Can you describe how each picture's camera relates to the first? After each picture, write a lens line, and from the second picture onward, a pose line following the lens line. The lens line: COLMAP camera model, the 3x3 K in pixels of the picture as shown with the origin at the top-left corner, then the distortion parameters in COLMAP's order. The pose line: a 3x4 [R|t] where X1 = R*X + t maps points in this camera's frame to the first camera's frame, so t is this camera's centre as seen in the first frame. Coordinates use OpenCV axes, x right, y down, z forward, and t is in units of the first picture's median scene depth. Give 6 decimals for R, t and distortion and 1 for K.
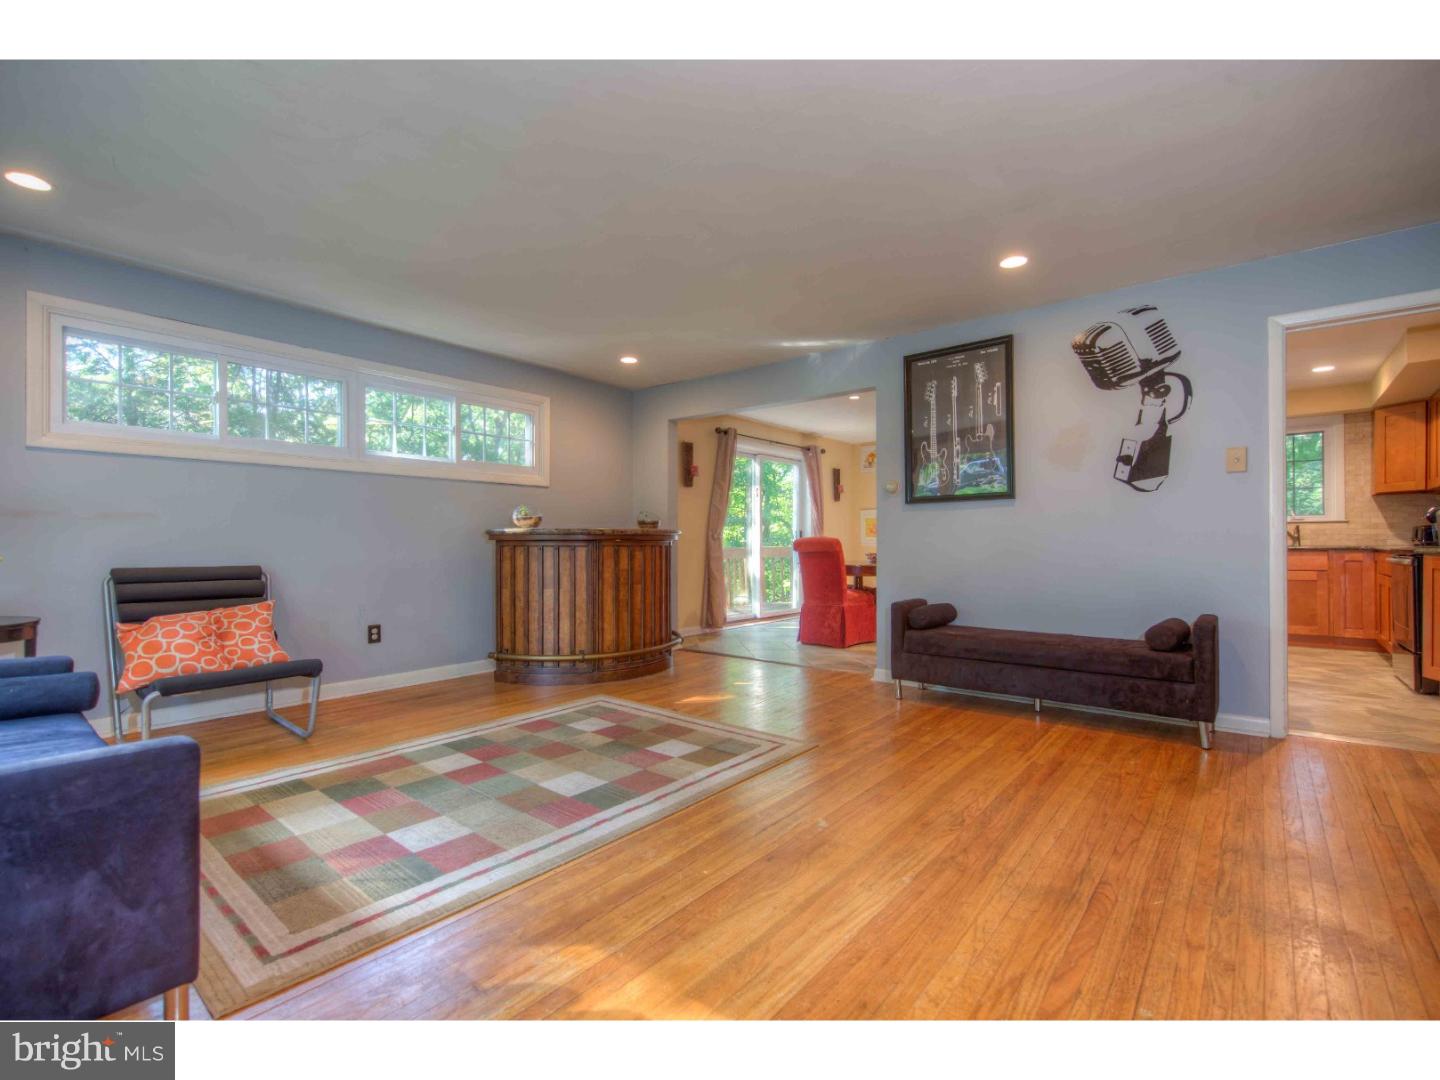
lens RADIAL K [[649.6, 0, 724.4], [0, 649.6, 540.1], [0, 0, 1]] dist [0.001779, -0.000202]
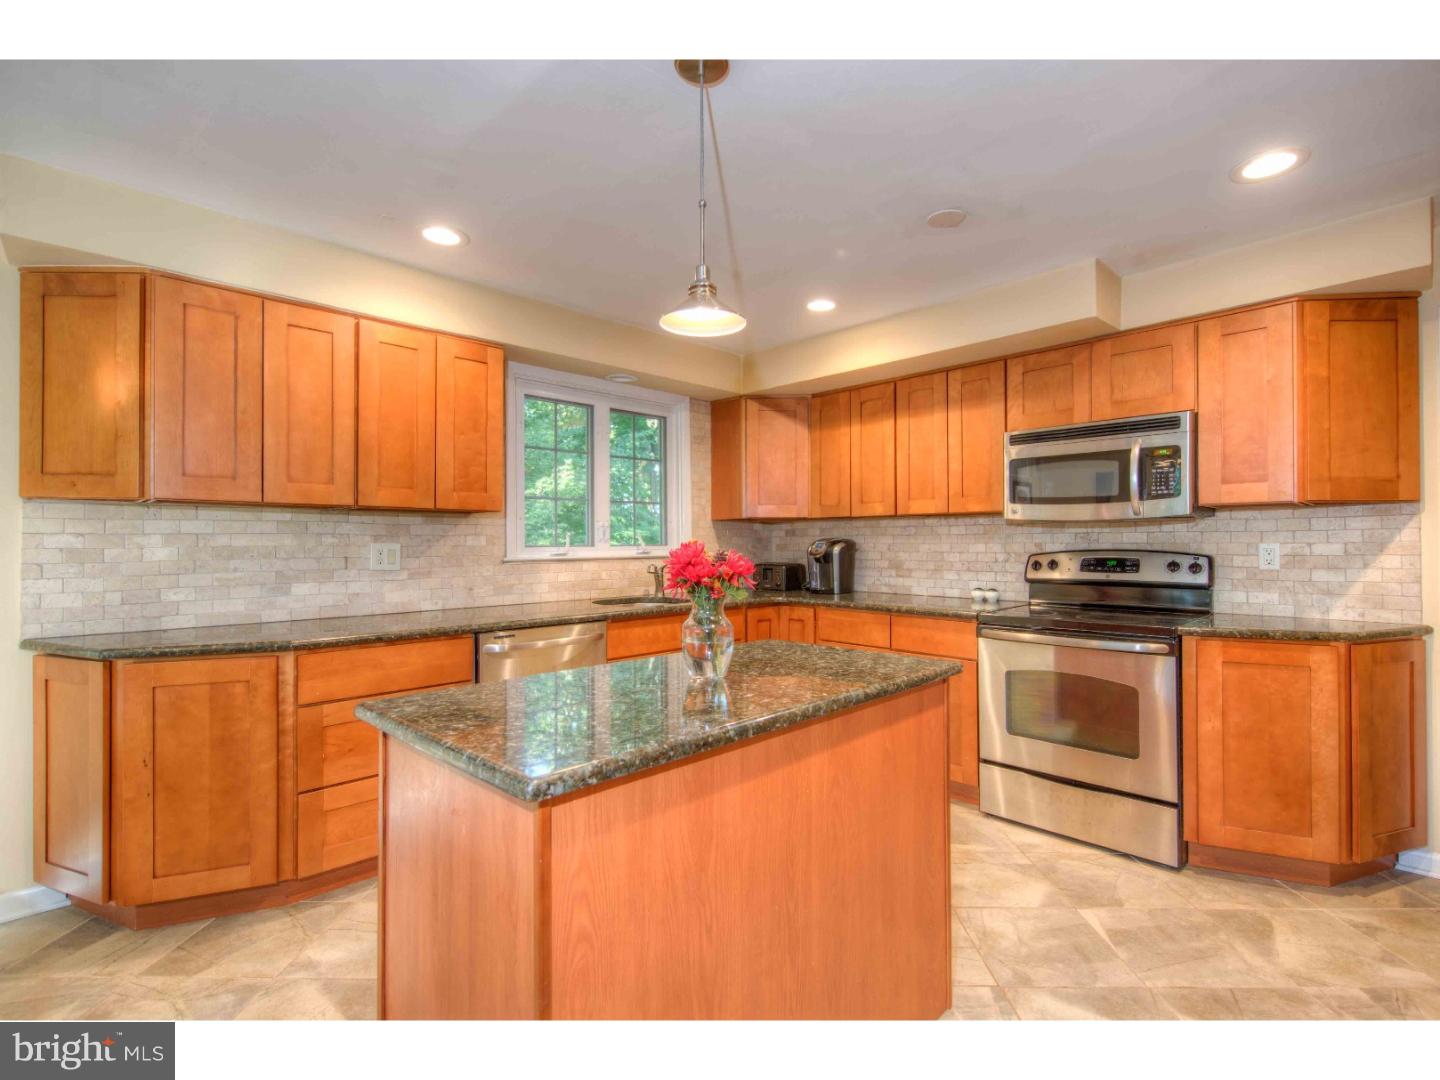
lens RADIAL K [[670.6, 0, 720.0], [0, 670.6, 540.0], [0, 0, 1]] dist [0.002427, 0.000025]
pose [[0.129122, 0.010287, 0.991575, 0.516516], [-0.000417, 0.999947, -0.010320, -0.074558], [-0.991629, 0.000919, 0.129119, 1.713355]]
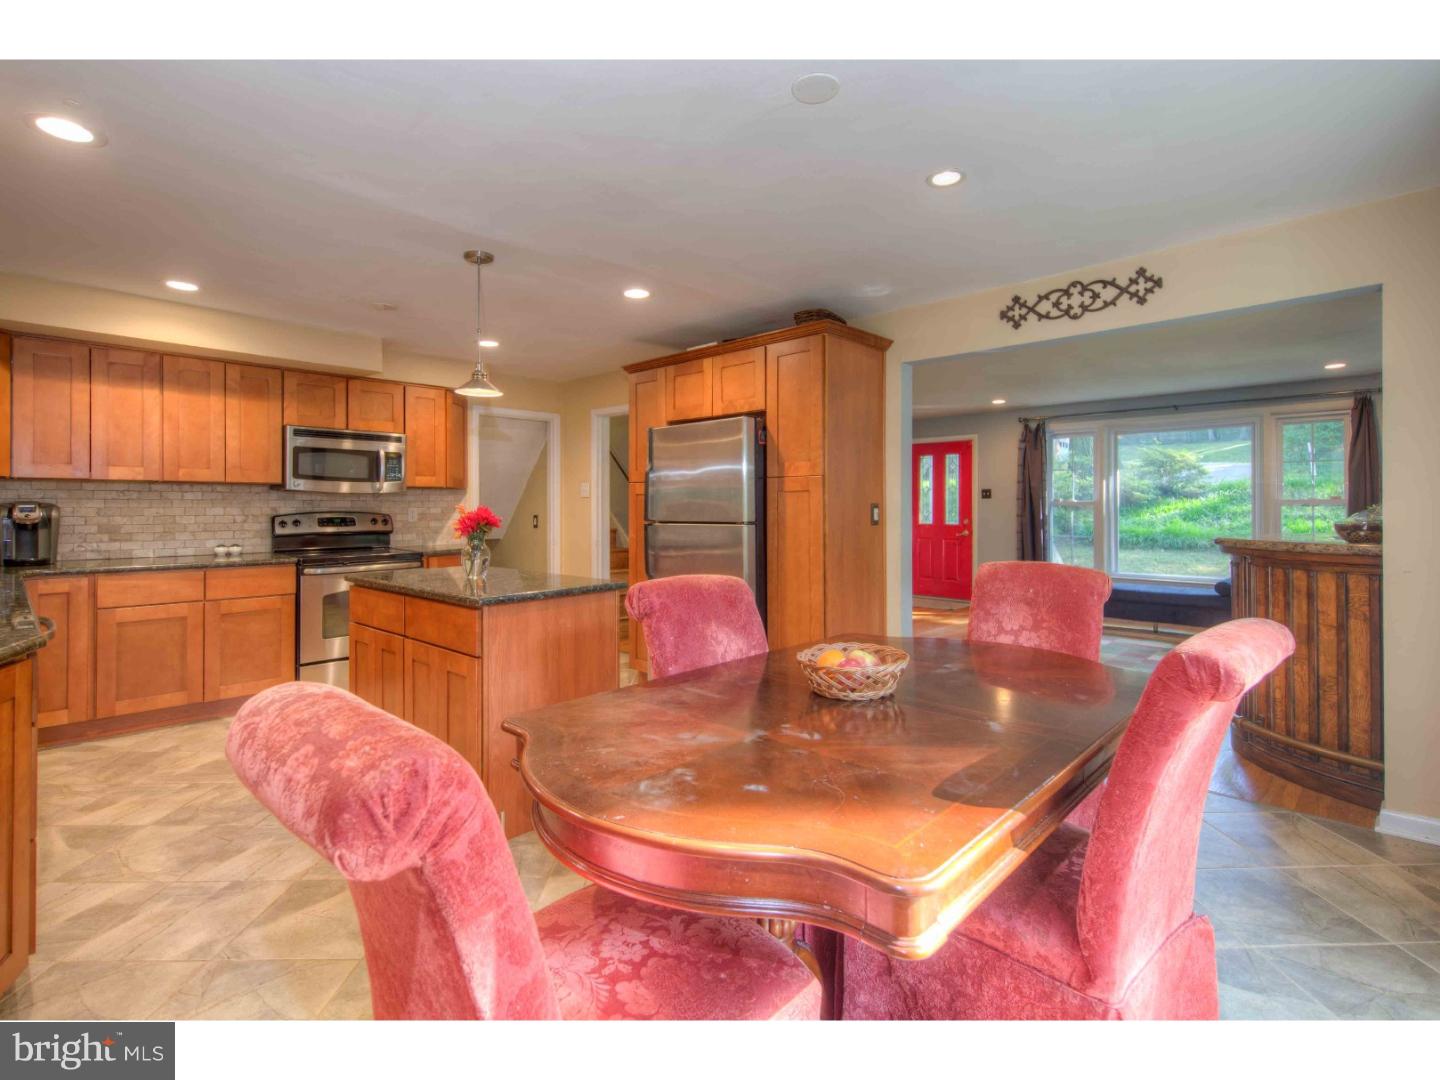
lens RADIAL K [[695.7, 0, 716.2], [0, 695.7, 502.9], [0, 0, 1]] dist [0.002323, 0.000095]
pose [[-0.995312, 0.004580, 0.096611, 0.570383], [0.003981, 0.999972, -0.006399, -0.077289], [-0.096638, -0.005985, -0.995302, 2.745587]]
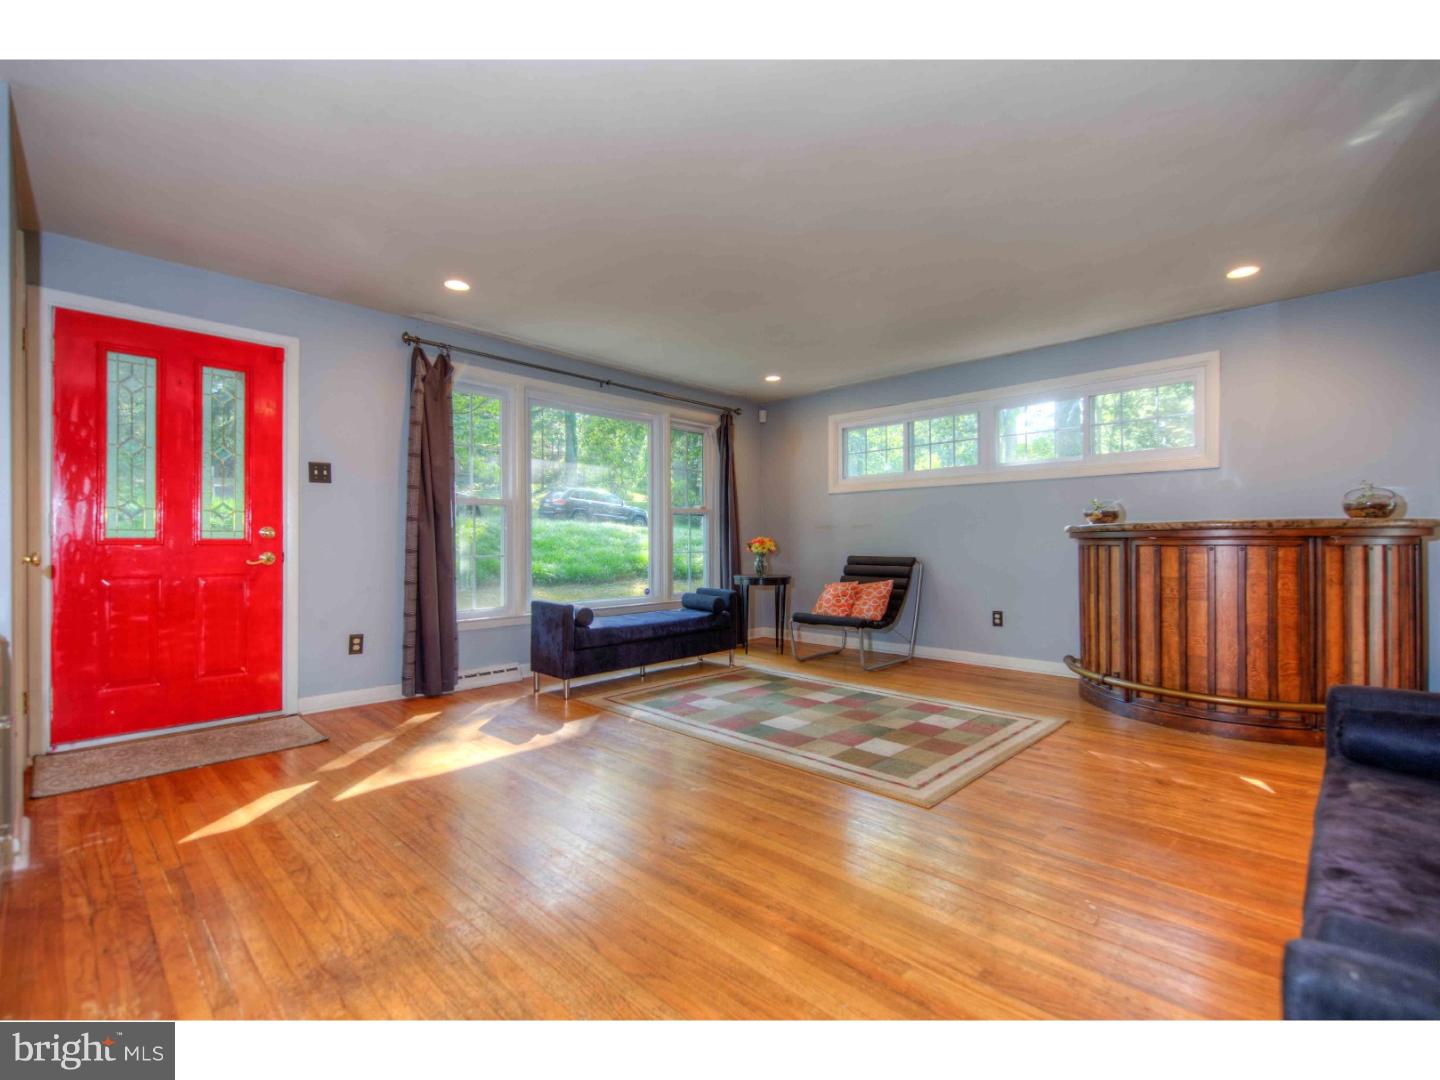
lens RADIAL K [[649.6, 0, 724.4], [0, 649.6, 540.1], [0, 0, 1]] dist [0.001779, -0.000202]
pose [[-0.078974, -0.000629, -0.996876, 0.904680], [0.004919, 0.999987, -0.001020, 0.001042], [0.996865, -0.004984, -0.078970, 0.805555]]
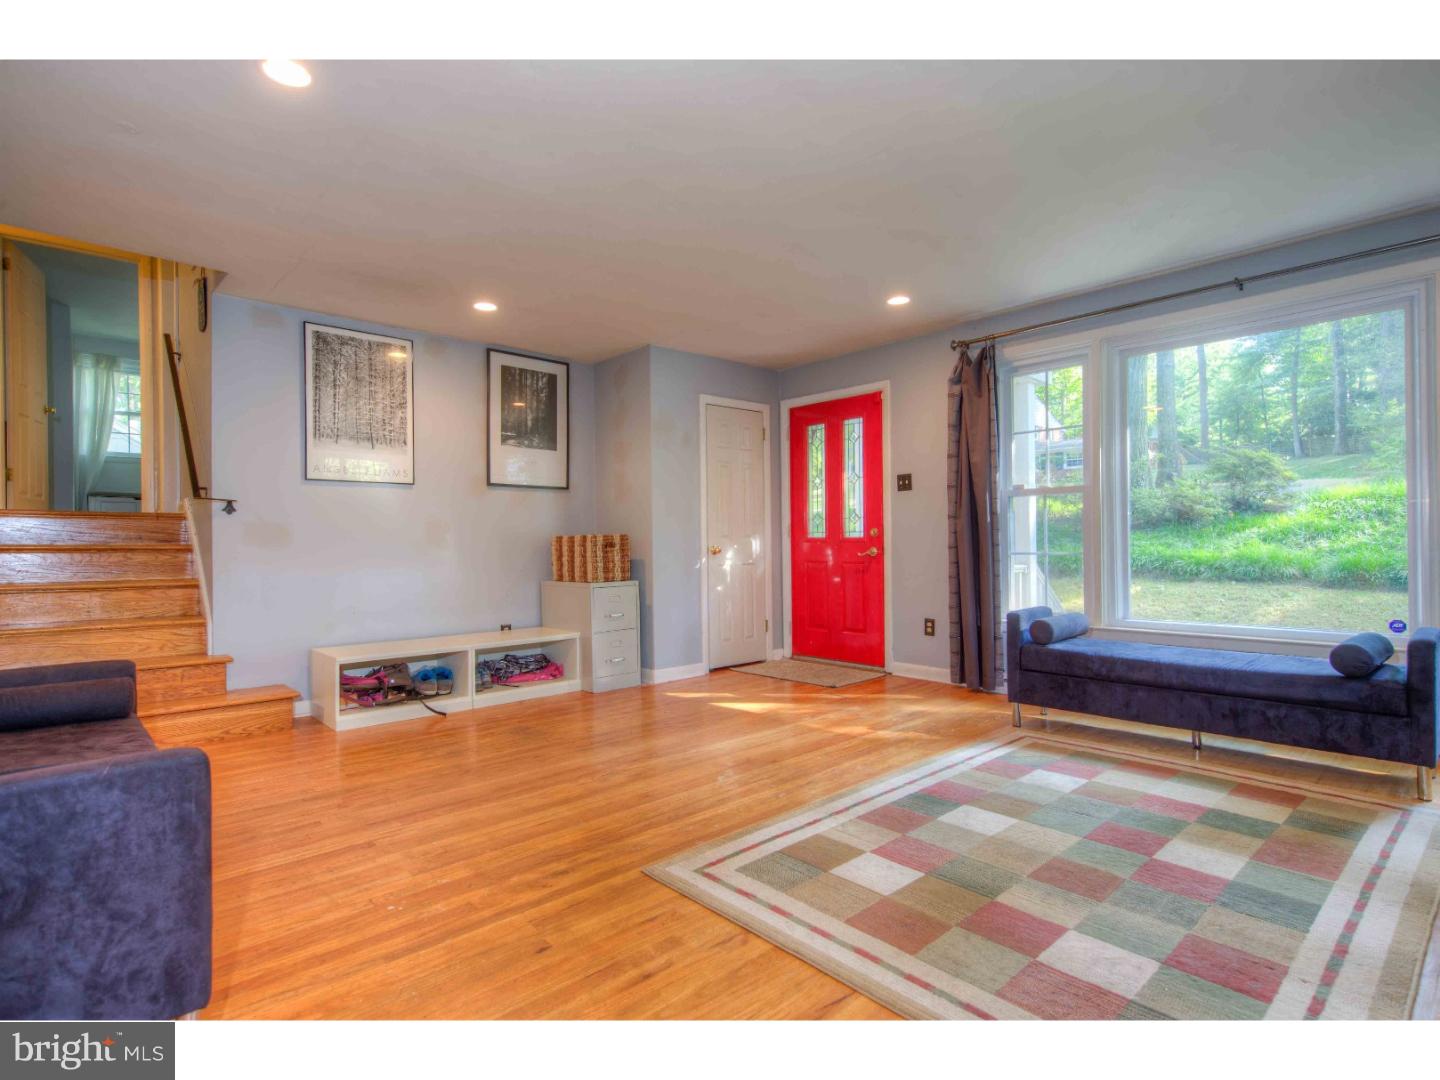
lens RADIAL K [[732.7, 0, 725.1], [0, 732.7, 543.8], [0, 0, 1]] dist [0.010017, -0.000429]
pose [[-0.990241, 0.013876, 0.138670, -0.033946], [0.013992, 0.999902, -0.000137, 0.005037], [-0.138659, 0.001805, -0.990339, 1.645704]]
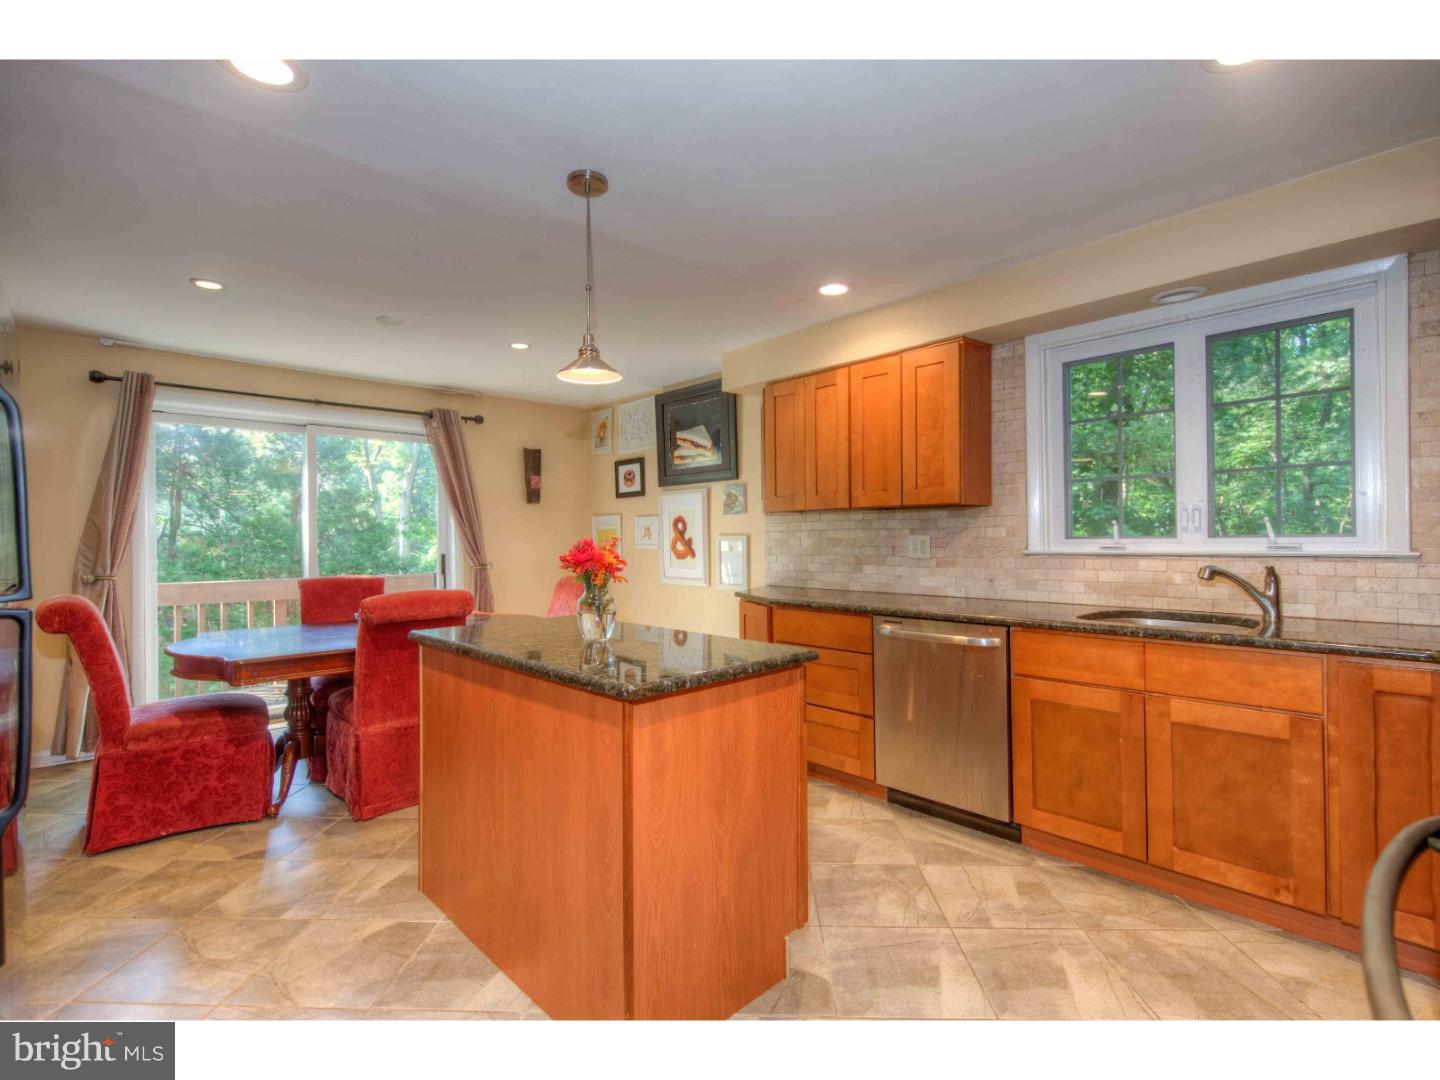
lens RADIAL K [[682.4, 0, 723.1], [0, 682.4, 532.1], [0, 0, 1]] dist [0.002786, 0.000448]
pose [[0.989328, -0.005625, -0.145595, 1.240115], [0.005191, 0.999981, -0.003367, -0.082835], [0.145611, 0.002575, 0.989339, 1.121446]]
